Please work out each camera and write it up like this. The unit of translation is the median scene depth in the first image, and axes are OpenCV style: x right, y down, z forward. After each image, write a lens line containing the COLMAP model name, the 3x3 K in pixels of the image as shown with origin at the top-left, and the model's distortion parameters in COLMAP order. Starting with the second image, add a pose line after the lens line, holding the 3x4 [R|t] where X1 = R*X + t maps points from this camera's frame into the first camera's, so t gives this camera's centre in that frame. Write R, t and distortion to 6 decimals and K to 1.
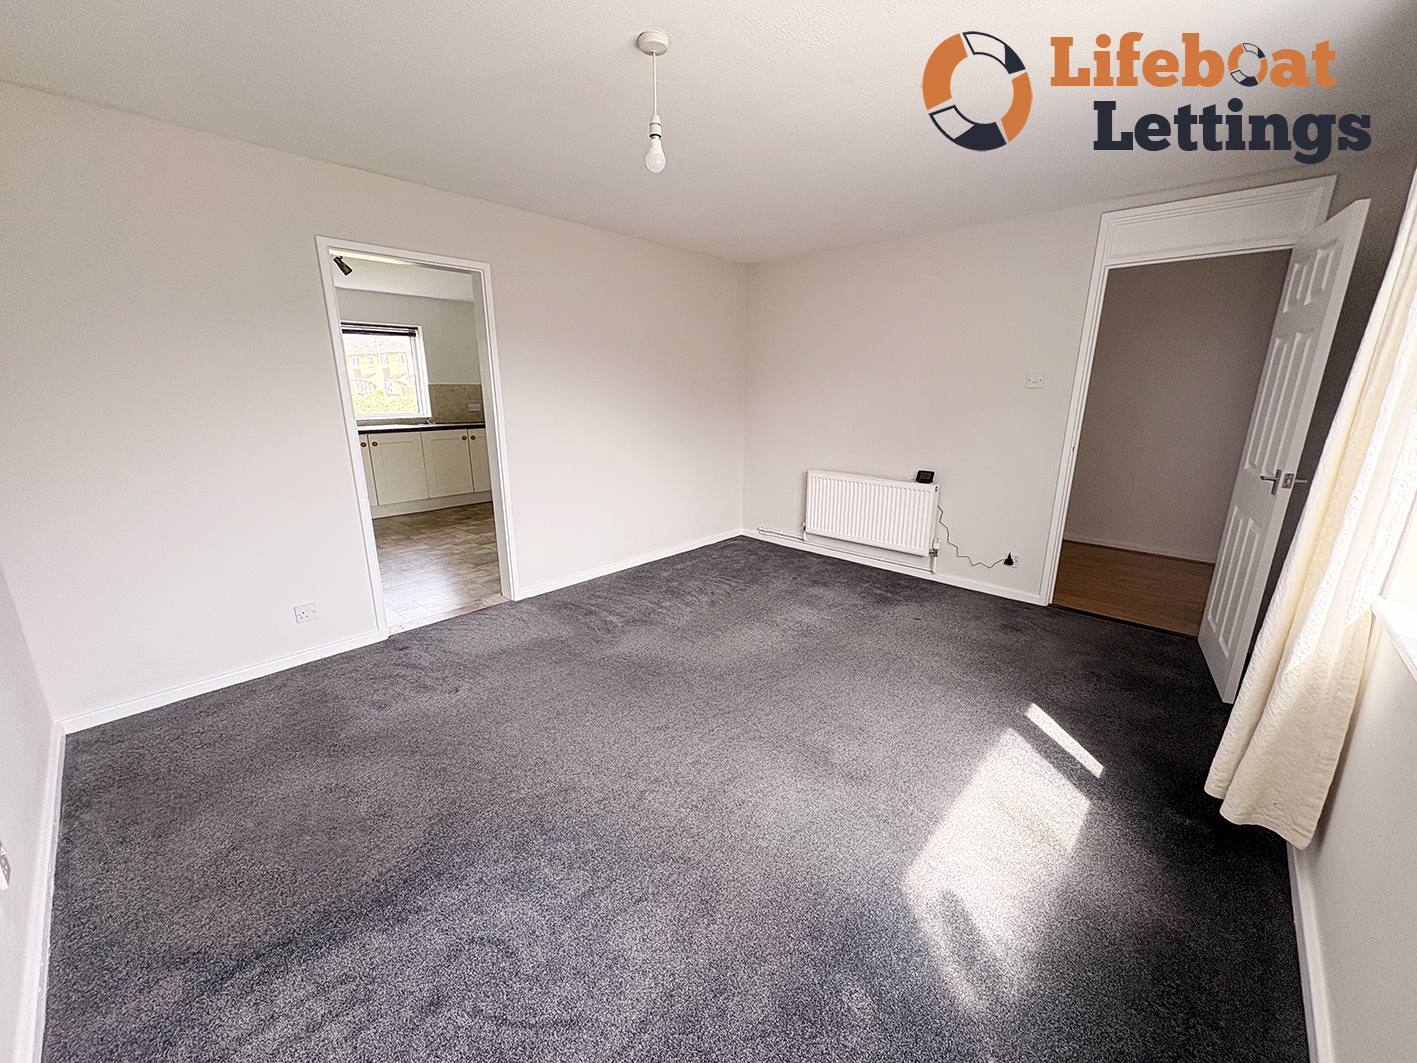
lens RADIAL K [[562.1, 0, 714.4], [0, 562.1, 535.1], [0, 0, 1]] dist [-0.001434, -0.000121]
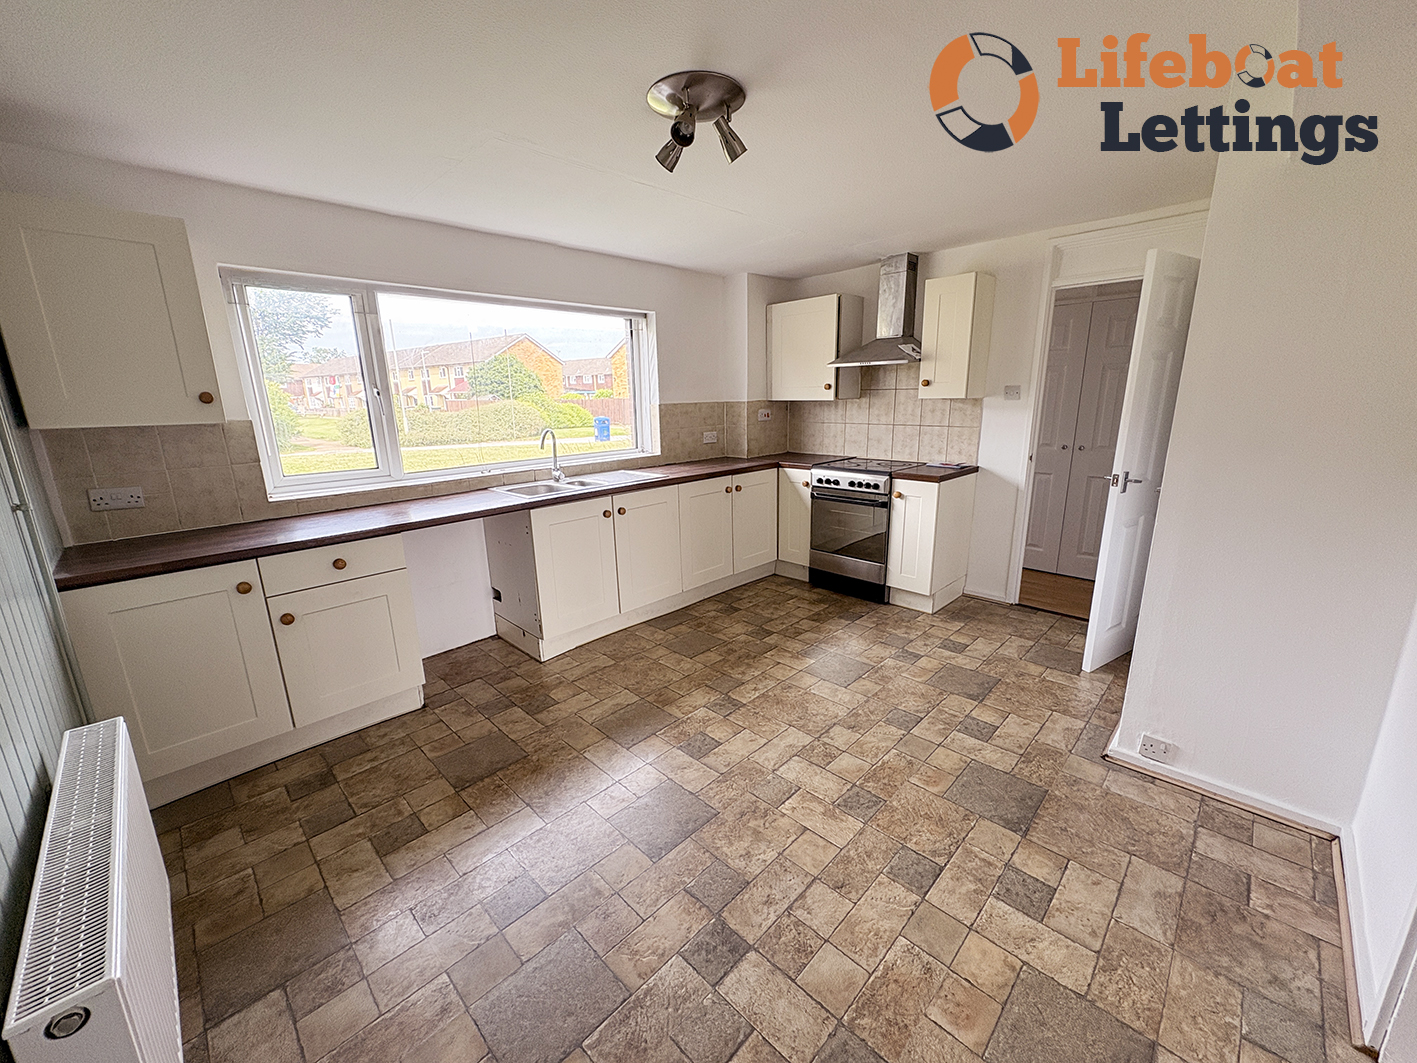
lens RADIAL K [[562.1, 0, 714.4], [0, 562.1, 535.1], [0, 0, 1]] dist [-0.001434, -0.000121]
pose [[0.999449, -0.011772, -0.031038, -0.437010], [0.011413, 0.999866, -0.011711, -0.115327], [0.031172, 0.011350, 0.999450, 0.384771]]
